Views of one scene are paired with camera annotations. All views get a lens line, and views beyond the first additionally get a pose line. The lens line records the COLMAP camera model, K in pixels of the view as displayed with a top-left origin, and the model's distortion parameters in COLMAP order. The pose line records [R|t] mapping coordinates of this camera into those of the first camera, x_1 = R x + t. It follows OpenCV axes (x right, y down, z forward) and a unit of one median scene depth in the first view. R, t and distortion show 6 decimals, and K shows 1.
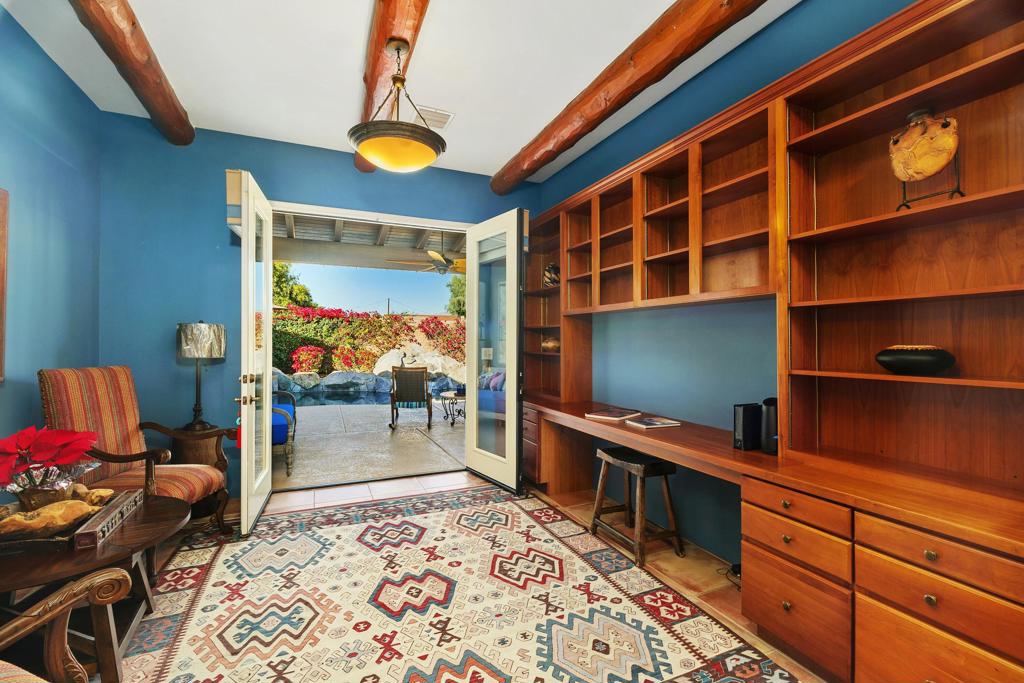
lens RADIAL K [[450.3, 0, 520.3], [0, 450.3, 331.3], [0, 0, 1]] dist [0.002221, -0.000945]
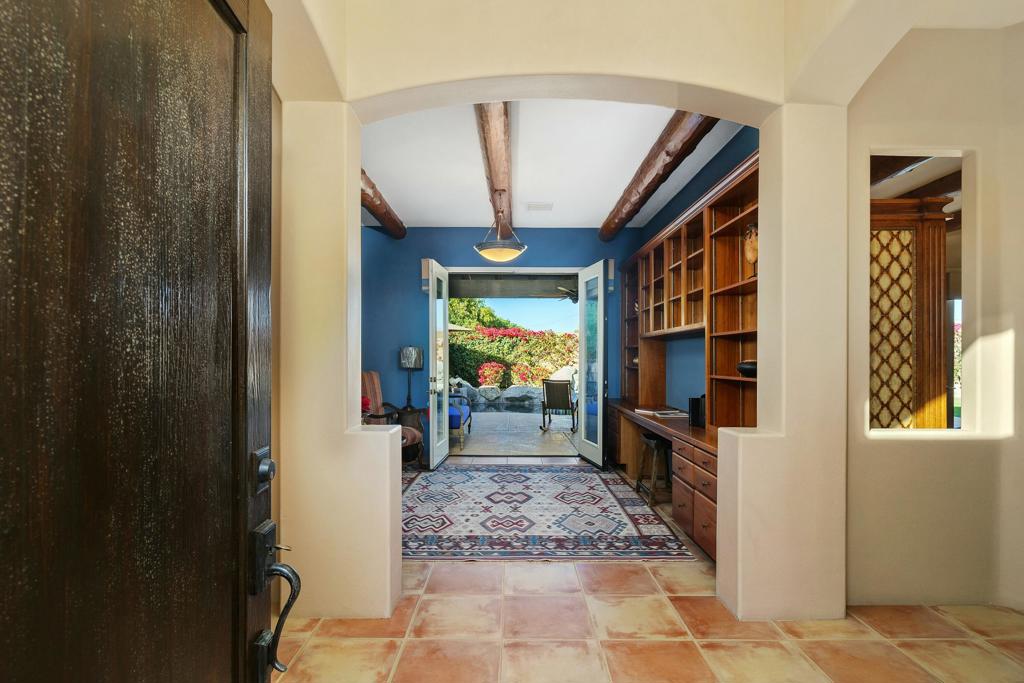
lens RADIAL K [[520.9, 0, 509.2], [0, 520.9, 349.9], [0, 0, 1]] dist [-0.001176, 0.000015]
pose [[0.906995, -0.005909, -0.421101, 0.503442], [0.007963, 0.999963, 0.003118, -0.011665], [0.421067, -0.006181, 0.907009, -0.685832]]
